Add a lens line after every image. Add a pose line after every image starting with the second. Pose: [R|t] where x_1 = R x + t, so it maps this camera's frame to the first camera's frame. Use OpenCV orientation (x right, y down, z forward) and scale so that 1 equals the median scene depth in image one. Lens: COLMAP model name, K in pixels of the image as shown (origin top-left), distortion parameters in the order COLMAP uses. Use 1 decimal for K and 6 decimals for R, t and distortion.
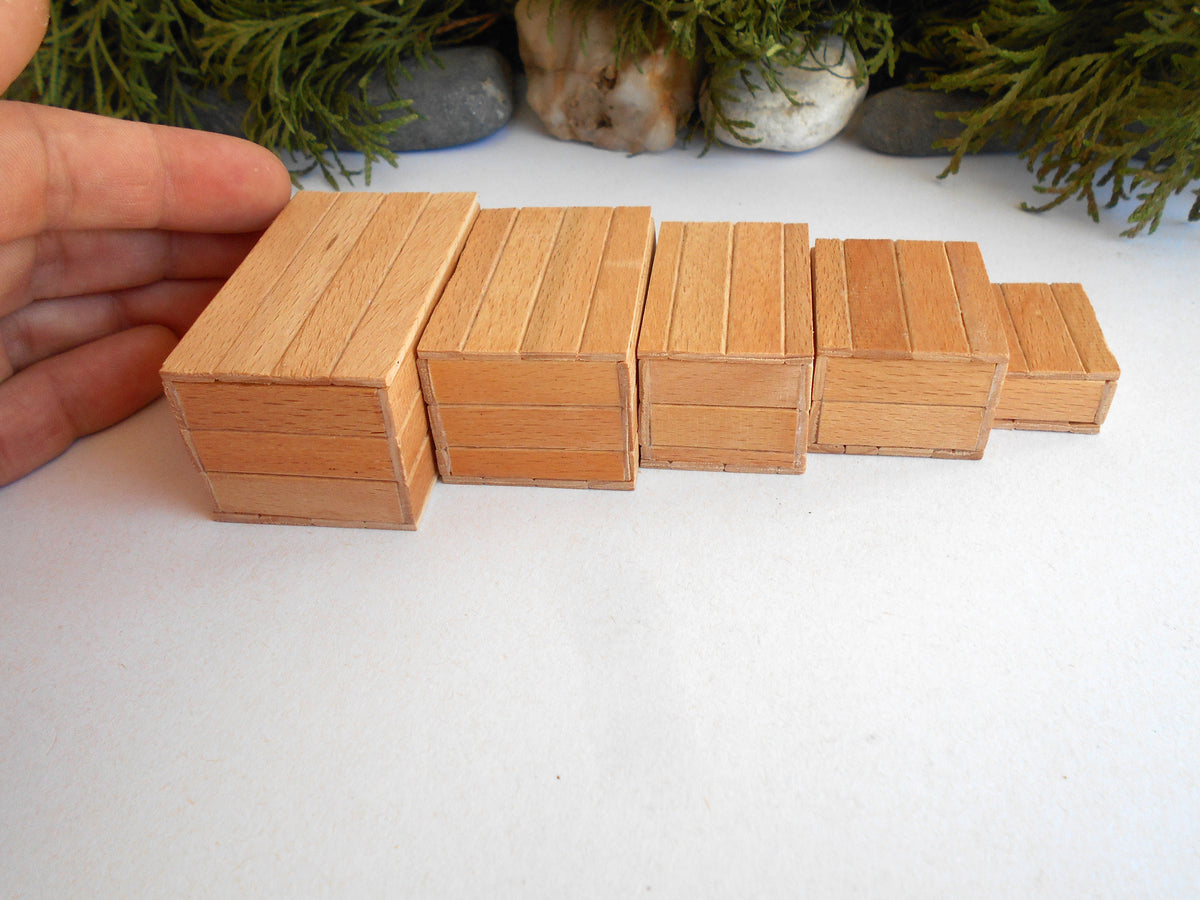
lens RADIAL K [[1051.9, 0, 597.4], [0, 1051.9, 438.4], [0, 0, 1]] dist [-0.024009, 0.023145]
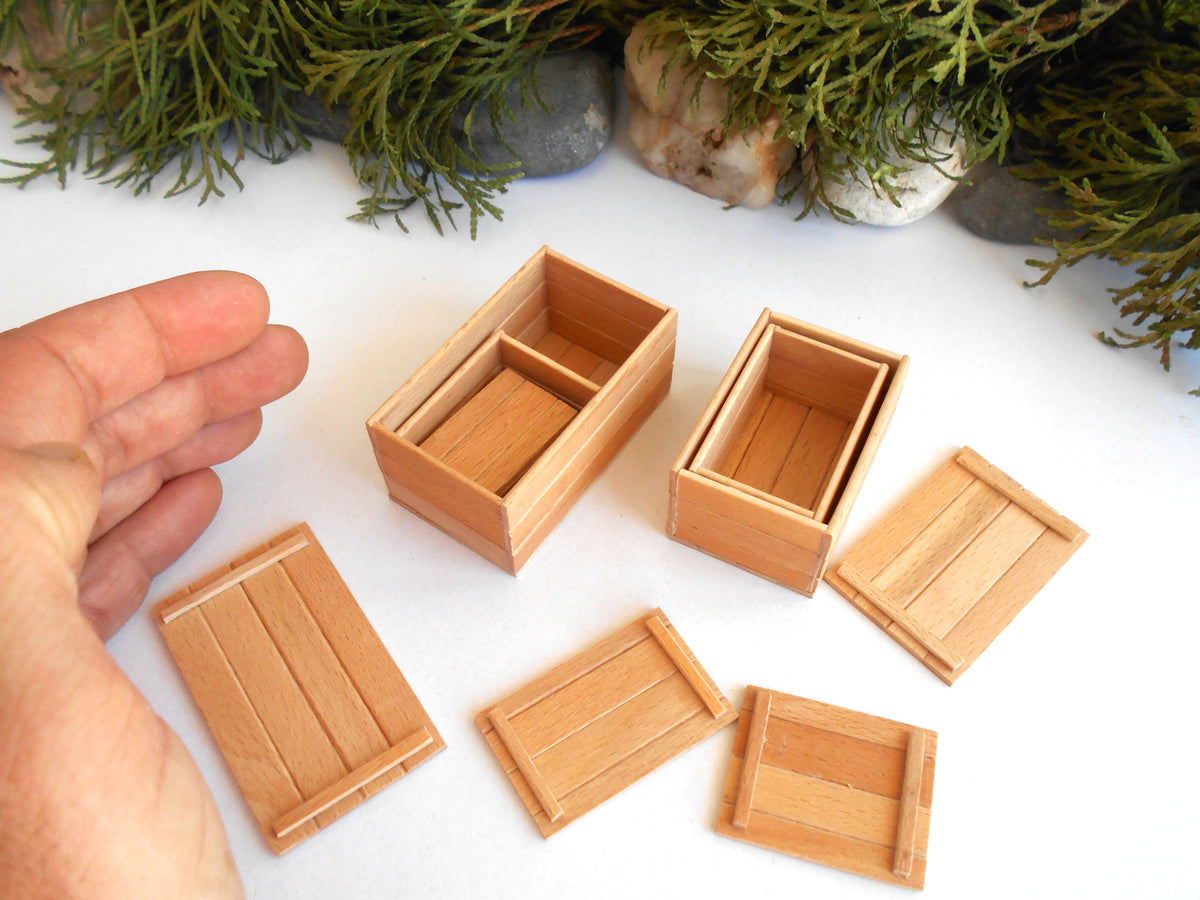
lens RADIAL K [[1051.9, 0, 596.9], [0, 1051.9, 446.3], [0, 0, 1]] dist [-0.024009, 0.023145]
pose [[0.996859, 0.078756, -0.008384, -0.070221], [-0.073312, 0.957612, 0.278576, -0.337174], [0.029968, -0.277086, 0.960378, -0.040848]]
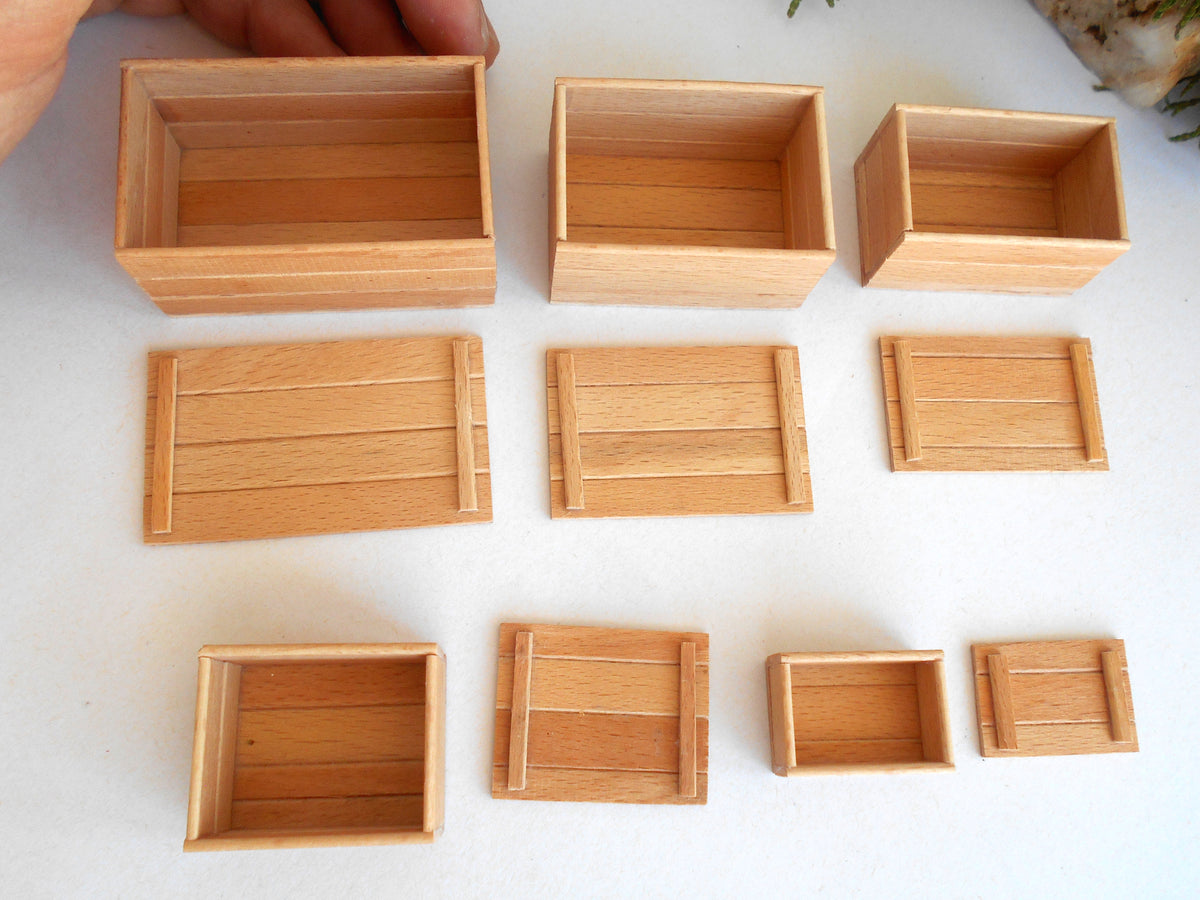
lens RADIAL K [[1051.9, 0, 592.3], [0, 1051.9, 454.6], [0, 0, 1]] dist [-0.024009, 0.023145]
pose [[0.889101, 0.457028, 0.025007, -0.214825], [-0.382481, 0.711846, 0.589053, -0.412081], [0.251412, -0.533293, 0.807707, 0.110723]]
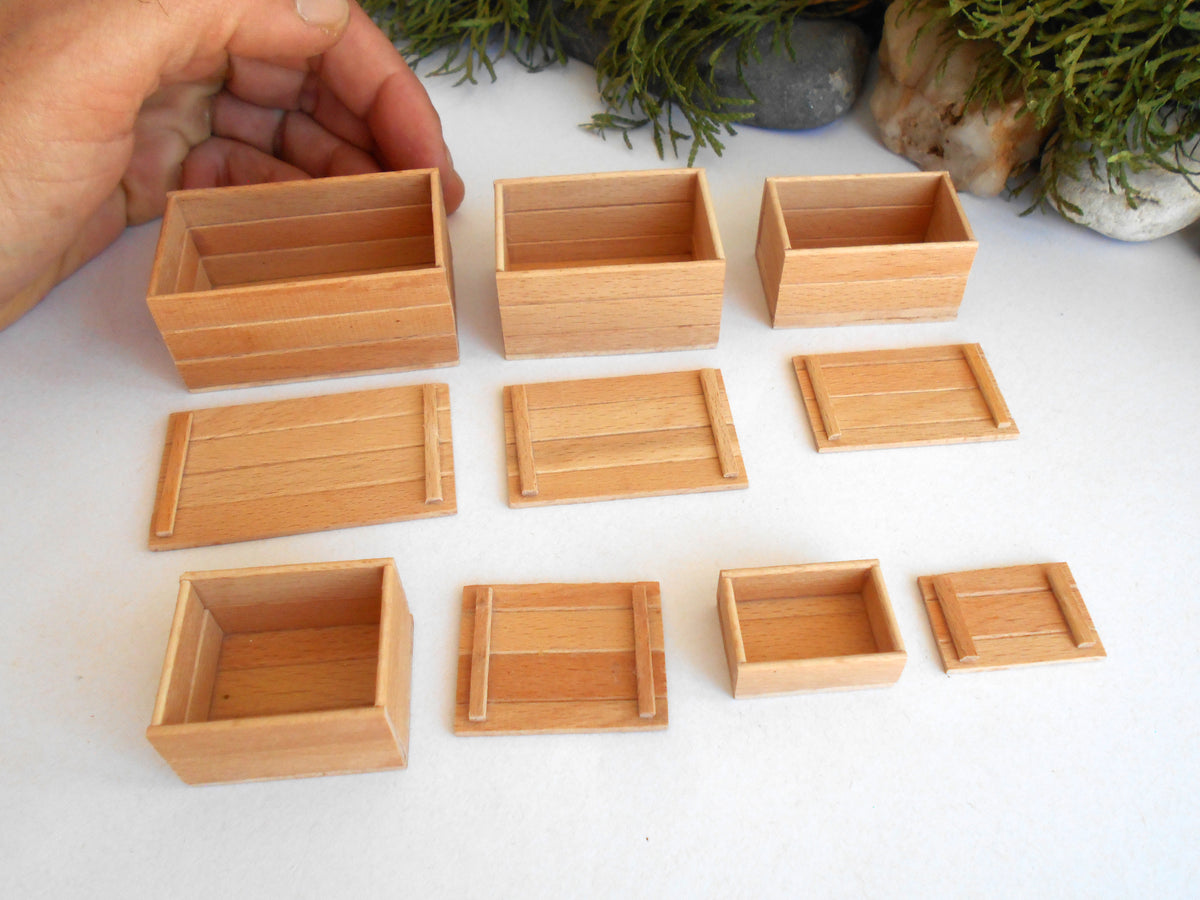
lens RADIAL K [[1051.9, 0, 590.4], [0, 1051.9, 446.7], [0, 0, 1]] dist [-0.024009, 0.023145]
pose [[0.920771, 0.324391, -0.216681, 0.010900], [-0.271978, 0.932010, 0.239551, -0.198540], [0.279658, -0.161639, 0.946395, -0.067965]]
